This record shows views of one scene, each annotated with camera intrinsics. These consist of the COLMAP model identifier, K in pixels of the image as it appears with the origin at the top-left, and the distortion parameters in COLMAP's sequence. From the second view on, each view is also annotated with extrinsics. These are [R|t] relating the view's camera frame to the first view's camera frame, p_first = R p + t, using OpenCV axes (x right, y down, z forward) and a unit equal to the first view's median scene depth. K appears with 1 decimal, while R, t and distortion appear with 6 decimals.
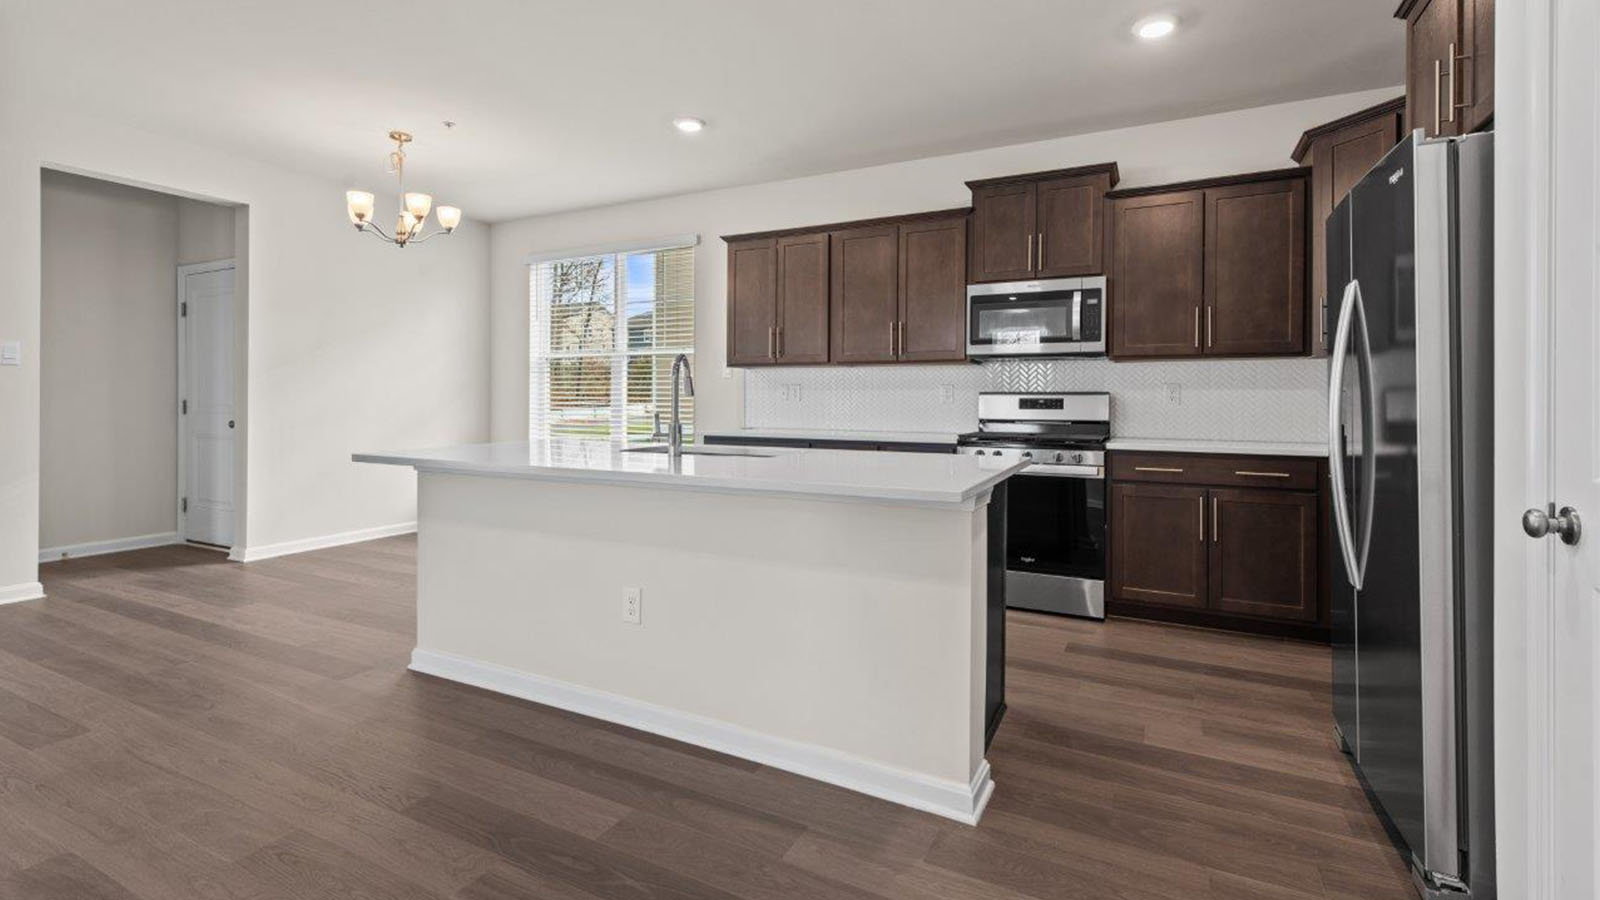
lens RADIAL K [[712.1, 0, 800.2], [0, 712.1, 401.3], [0, 0, 1]] dist [0.023492, -0.012331]
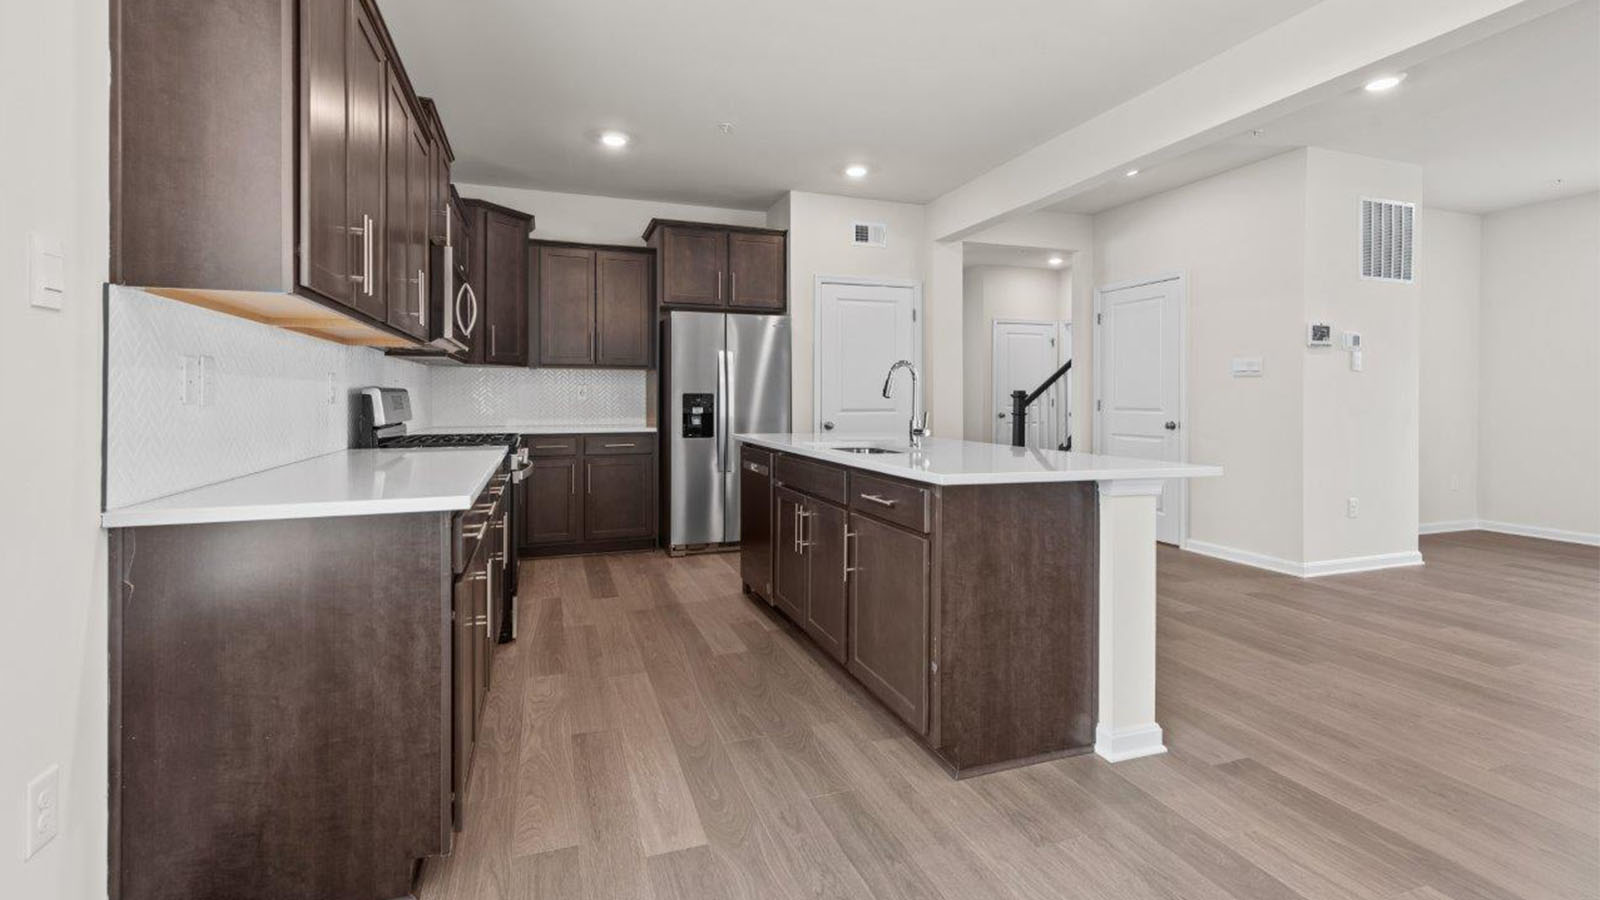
lens RADIAL K [[712.1, 0, 800.2], [0, 712.1, 401.3], [0, 0, 1]] dist [0.023492, -0.012331]
pose [[-0.730978, -0.010028, 0.682327, -0.505428], [-0.005267, 0.999945, 0.009052, -0.006973], [-0.682380, 0.003023, -0.730991, 1.180346]]
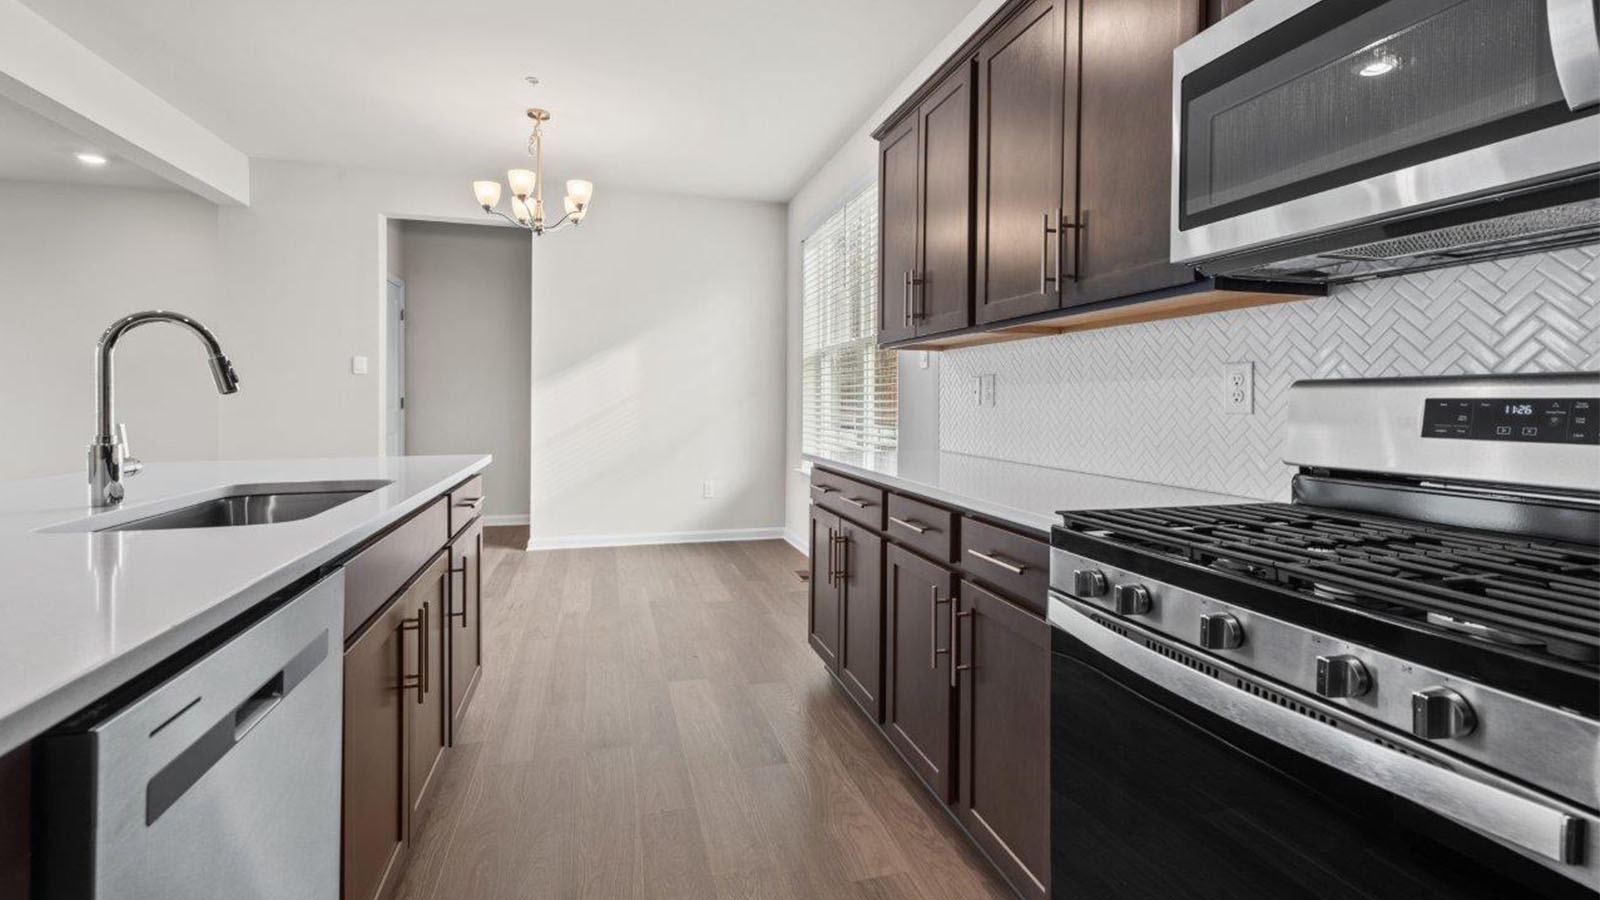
lens RADIAL K [[712.1, 0, 800.2], [0, 712.1, 401.3], [0, 0, 1]] dist [0.023492, -0.012331]
pose [[0.681715, 0.000234, -0.731618, 0.323387], [-0.001442, 0.999998, -0.001024, -0.002154], [0.731616, 0.001753, 0.681714, 0.592840]]
